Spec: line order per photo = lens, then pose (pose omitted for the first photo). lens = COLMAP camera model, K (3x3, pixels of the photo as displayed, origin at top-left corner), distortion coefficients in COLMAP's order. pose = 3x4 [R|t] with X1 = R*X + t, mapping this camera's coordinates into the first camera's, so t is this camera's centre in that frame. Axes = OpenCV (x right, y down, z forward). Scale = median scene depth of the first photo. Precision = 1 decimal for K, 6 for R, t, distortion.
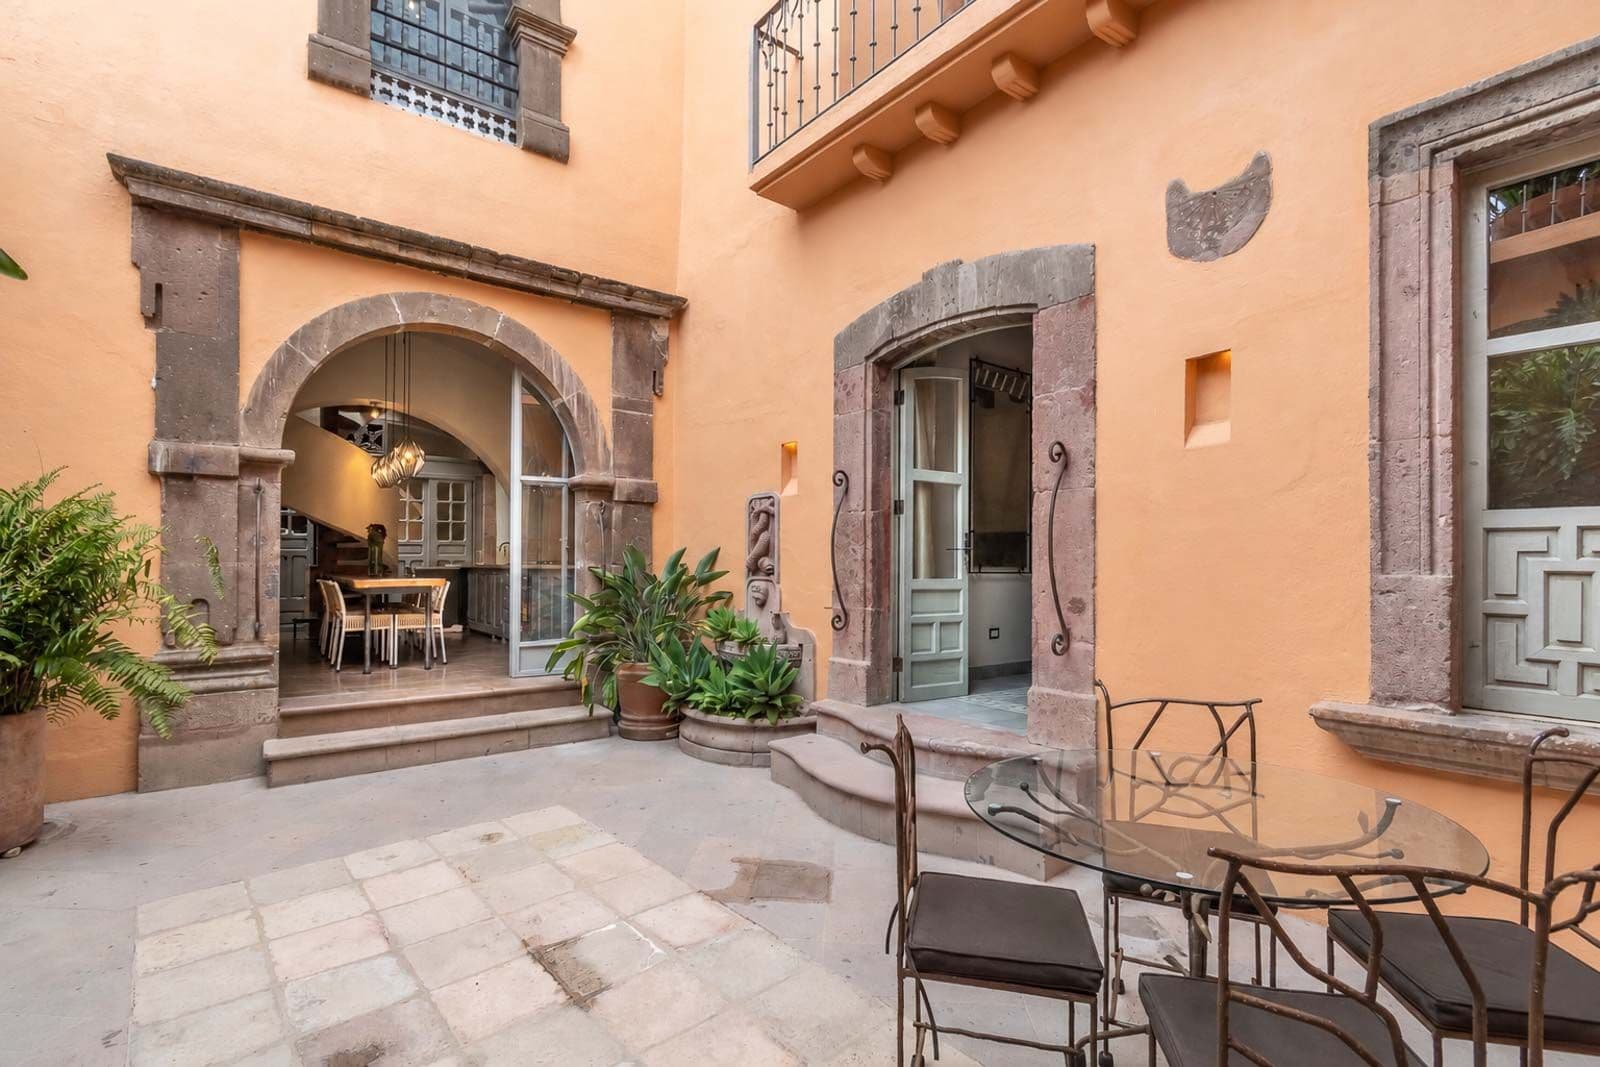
lens RADIAL K [[725.8, 0, 786.0], [0, 725.8, 559.2], [0, 0, 1]] dist [0.003363, 0.000562]
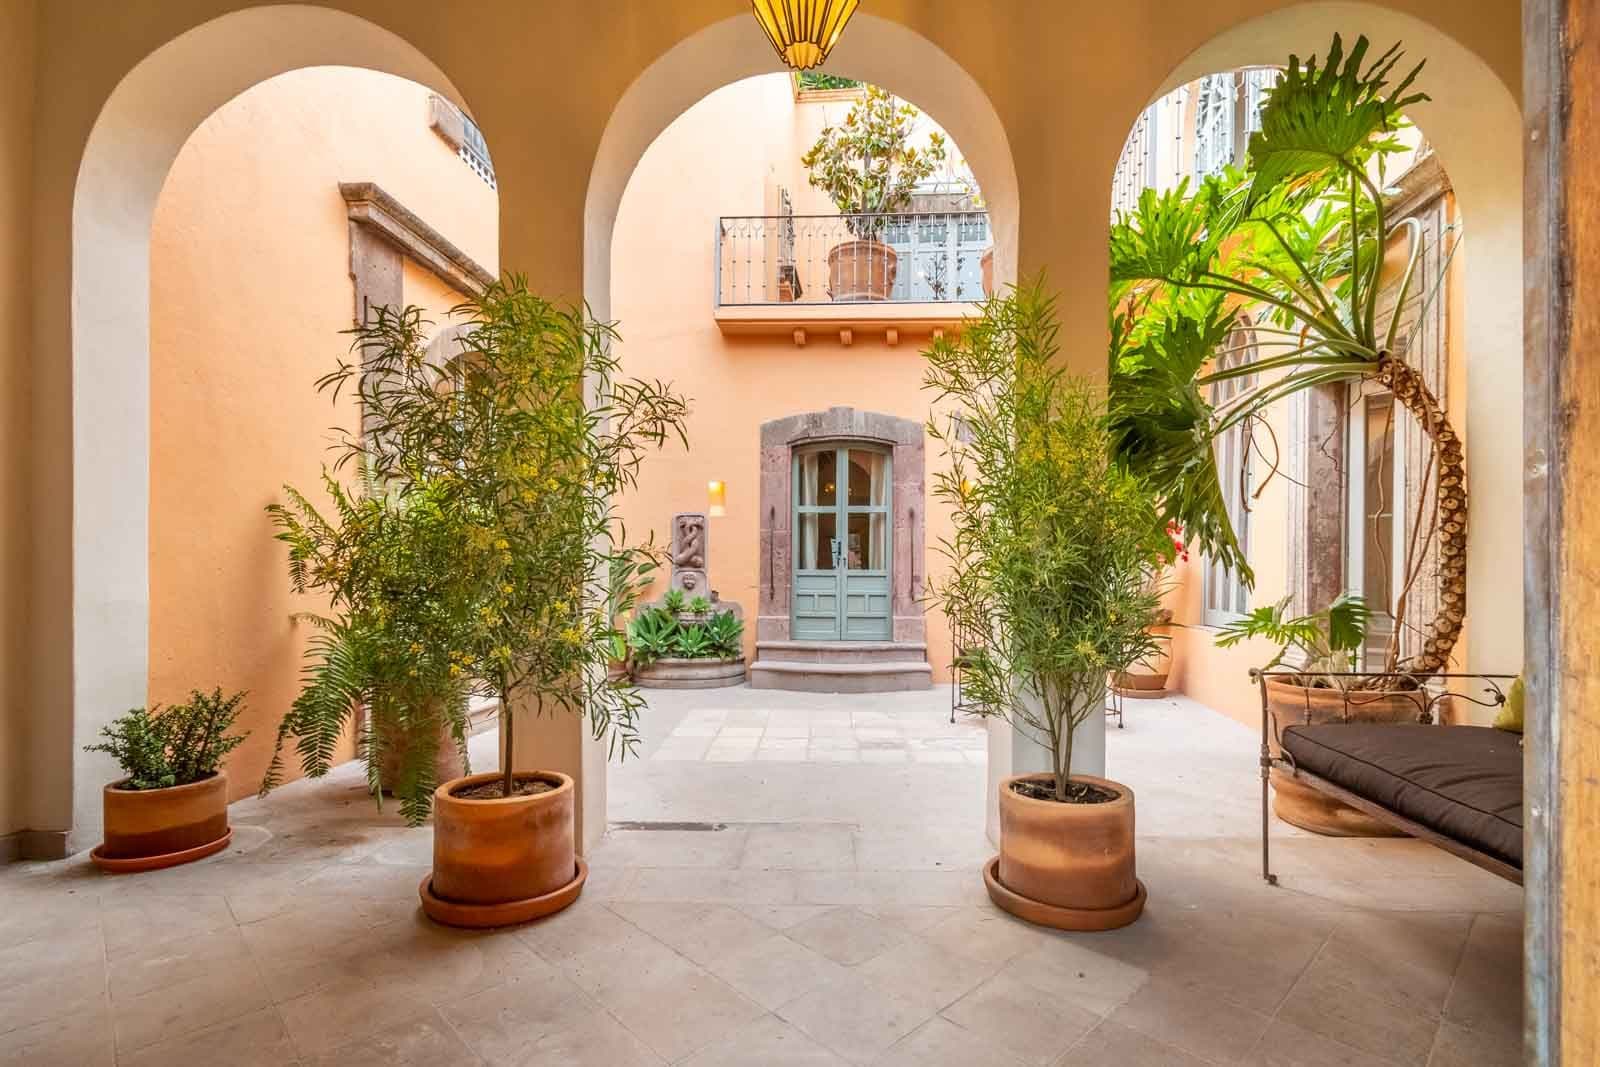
lens RADIAL K [[756.6, 0, 803.4], [0, 756.6, 565.9], [0, 0, 1]] dist [0.001031, -0.000387]
pose [[0.668700, 0.009747, 0.743468, -1.228646], [-0.011276, 0.999932, -0.002968, 0.024256], [-0.743446, -0.006398, 0.668765, -0.251523]]
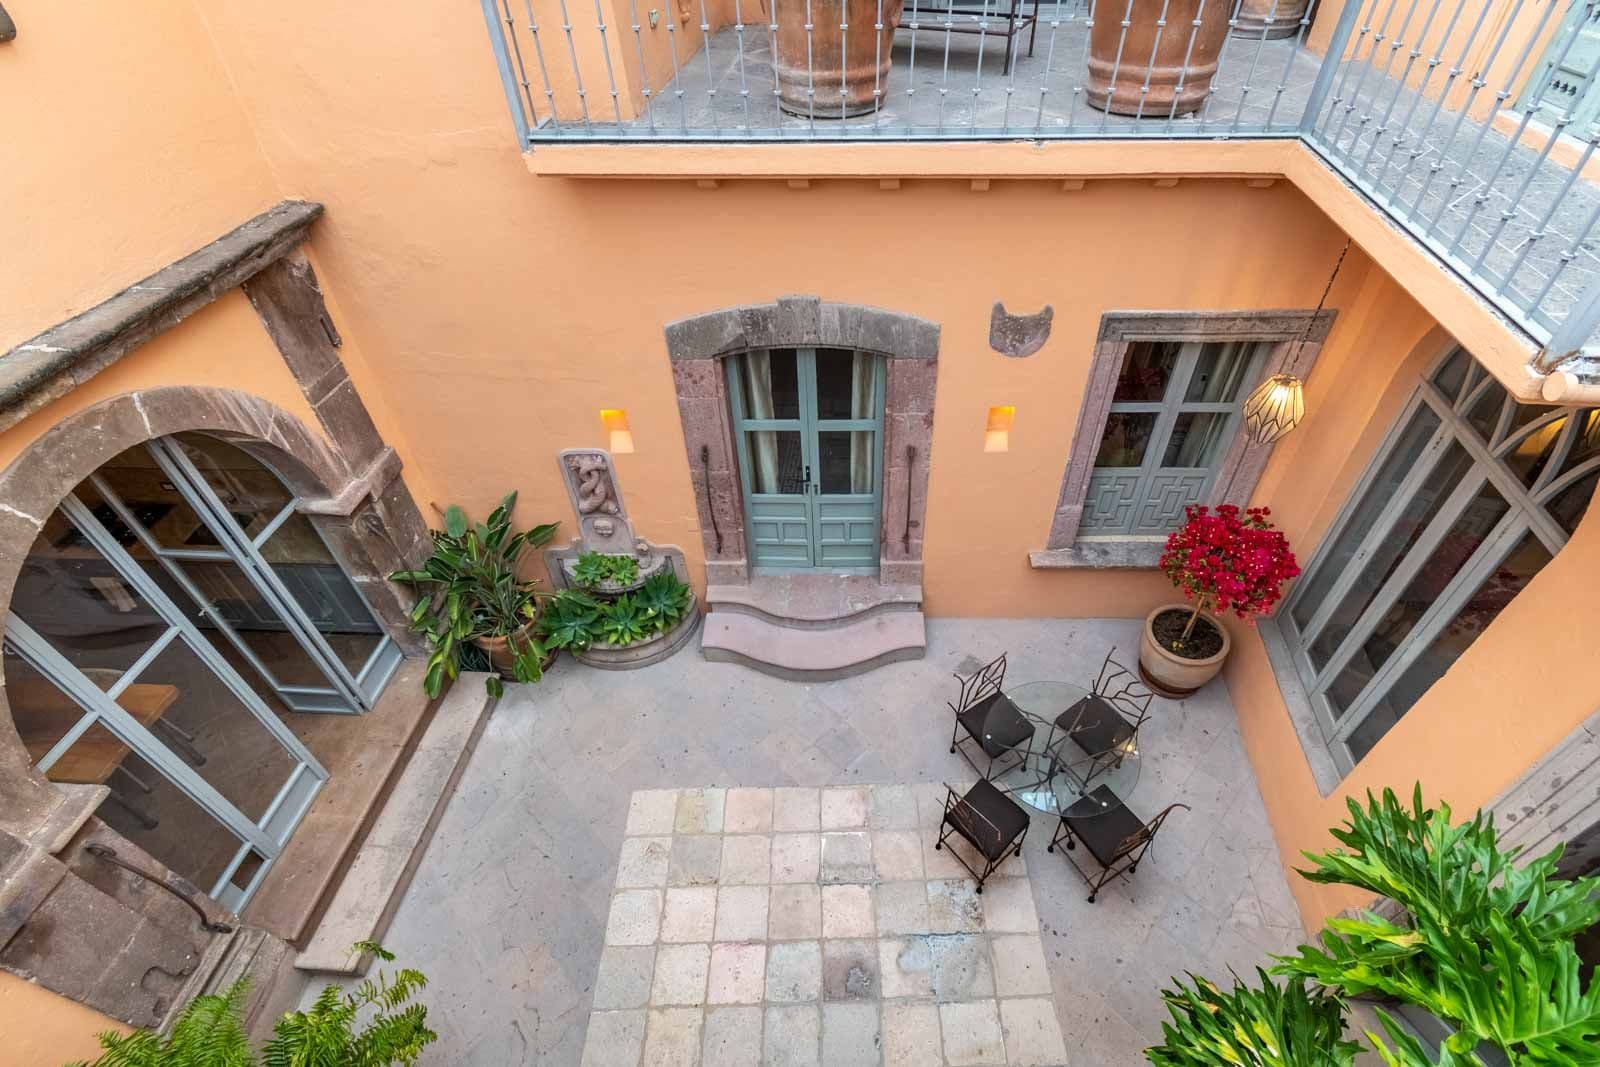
lens RADIAL K [[726.5, 0, 836.6], [0, 726.5, 528.4], [0, 0, 1]] dist [-0.002141, -0.000200]
pose [[0.636039, -0.523188, 0.567211, -0.515430], [0.007472, 0.739198, 0.673447, -0.813364], [-0.771620, -0.424100, 0.474068, 0.252874]]
